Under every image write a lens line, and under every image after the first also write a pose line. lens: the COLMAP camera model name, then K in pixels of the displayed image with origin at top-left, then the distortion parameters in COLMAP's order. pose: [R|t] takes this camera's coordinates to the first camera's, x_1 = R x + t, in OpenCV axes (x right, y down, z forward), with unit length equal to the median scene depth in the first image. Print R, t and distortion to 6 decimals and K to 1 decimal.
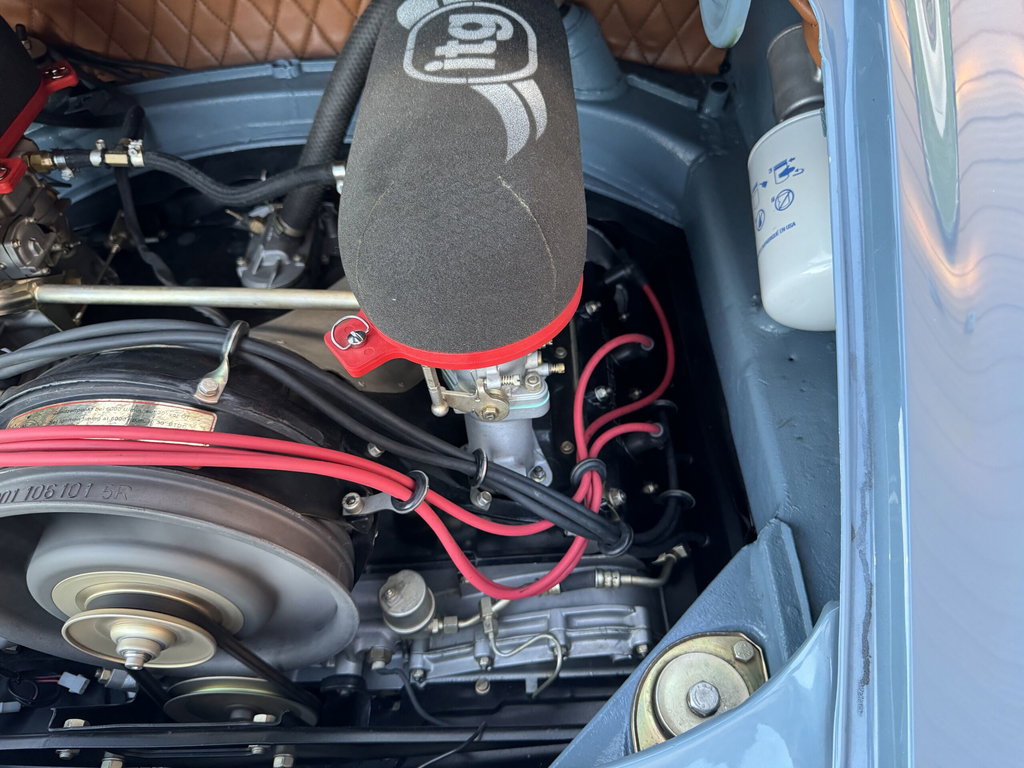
lens RADIAL K [[723.1, 0, 512.6], [0, 723.1, 383.6], [0, 0, 1]] dist [0.046840, -0.070103]
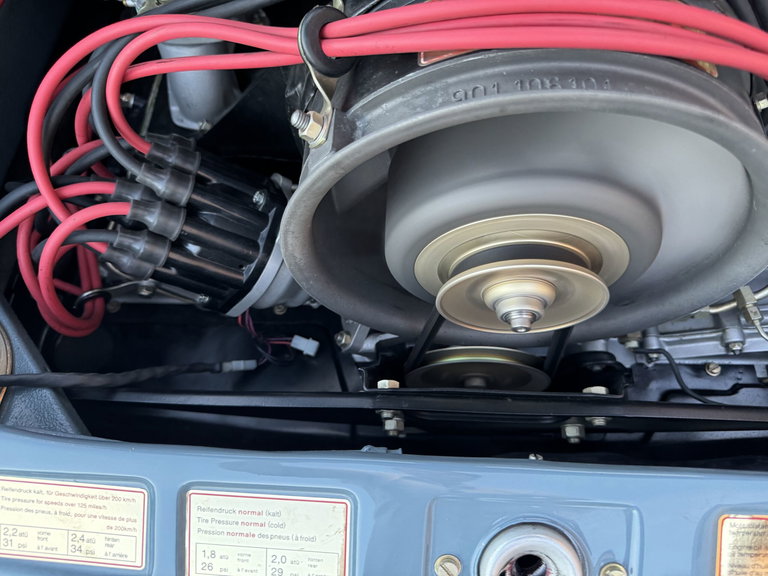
lens RADIAL K [[540.0, 0, 379.1], [0, 540.0, 289.0], [0, 0, 1]] dist [0.131195, -0.209624]
pose [[0.998661, 0.051621, 0.003312, -0.535779], [-0.050820, 0.967199, 0.248884, 0.142861], [0.009645, -0.248719, 0.968528, 0.284646]]
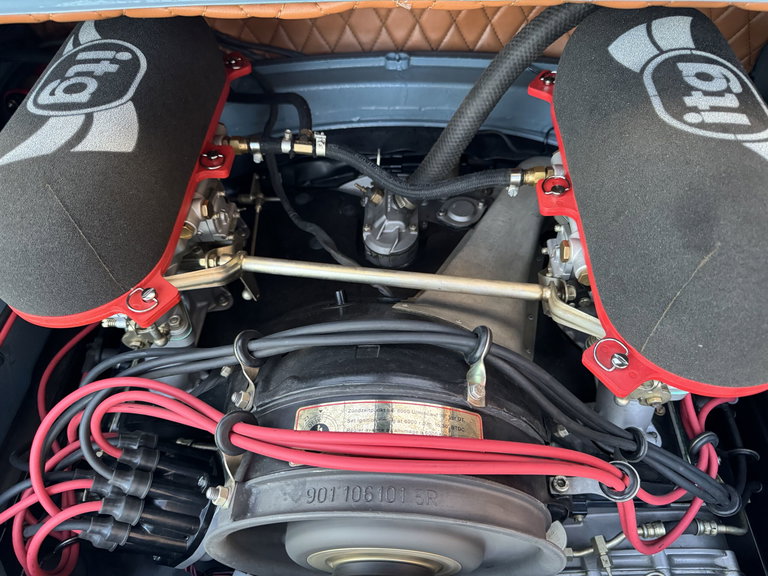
lens RADIAL K [[549.5, 0, 388.2], [0, 549.5, 289.8], [0, 0, 1]] dist [0.004287, -0.010007]
pose [[0.998392, 0.056282, 0.006714, -0.421836], [-0.056547, 0.997161, 0.049717, -0.139868], [-0.003896, -0.050017, 0.998741, 0.108294]]
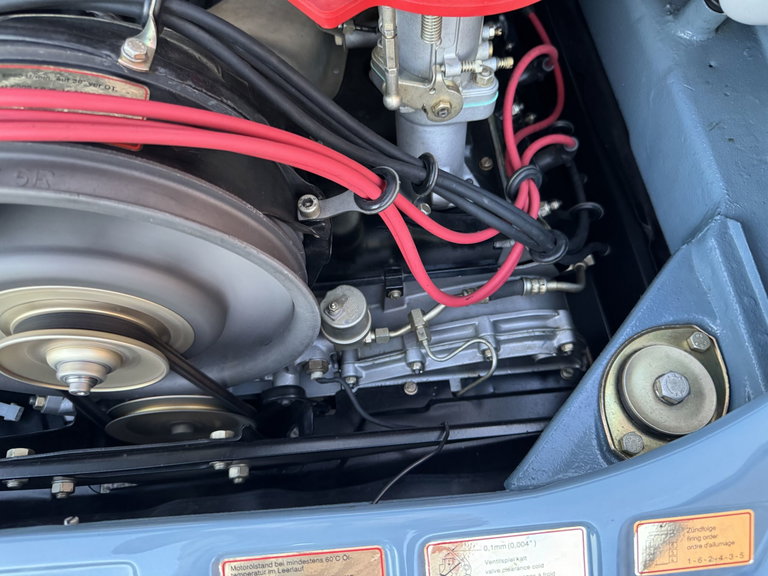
lens RADIAL K [[540.0, 0, 379.1], [0, 540.0, 289.0], [0, 0, 1]] dist [0.131195, -0.209624]
pose [[0.994231, -0.042790, 0.098352, -0.167304], [0.020500, 0.975880, 0.217345, 0.097649], [-0.105280, -0.214075, 0.971127, 0.258215]]
